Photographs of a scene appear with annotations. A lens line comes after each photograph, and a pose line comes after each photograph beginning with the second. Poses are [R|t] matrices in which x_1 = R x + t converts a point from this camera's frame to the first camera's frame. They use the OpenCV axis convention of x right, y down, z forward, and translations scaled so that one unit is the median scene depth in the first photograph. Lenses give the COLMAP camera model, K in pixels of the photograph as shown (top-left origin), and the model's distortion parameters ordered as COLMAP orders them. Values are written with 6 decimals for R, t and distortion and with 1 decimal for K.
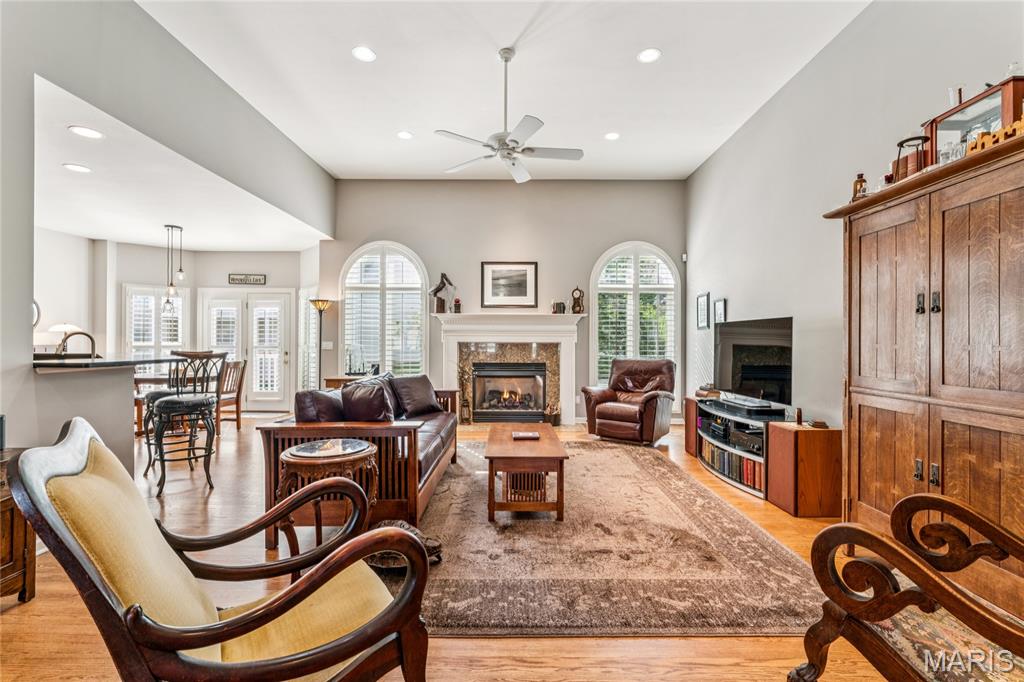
lens RADIAL K [[446.8, 0, 518.5], [0, 446.8, 339.0], [0, 0, 1]] dist [-0.002541, -0.001016]
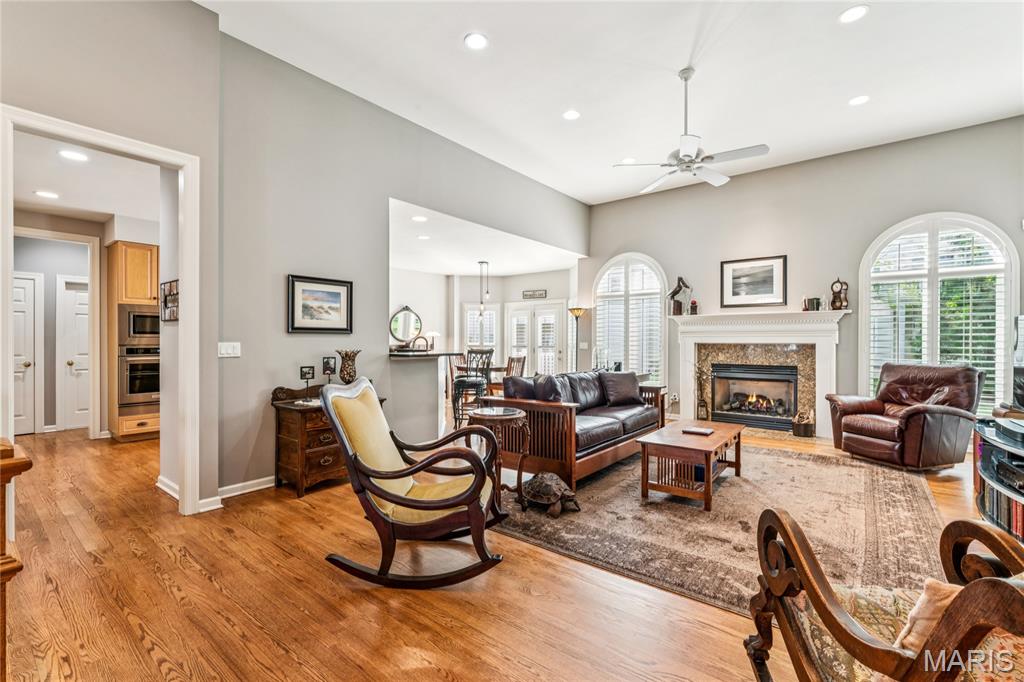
lens RADIAL K [[446.8, 0, 526.7], [0, 446.8, 339.3], [0, 0, 1]] dist [-0.002541, -0.001016]
pose [[0.794582, -0.004631, -0.607139, 0.200656], [0.003379, 0.999989, -0.003205, 0.000570], [0.607148, 0.000495, 0.794589, -0.052438]]
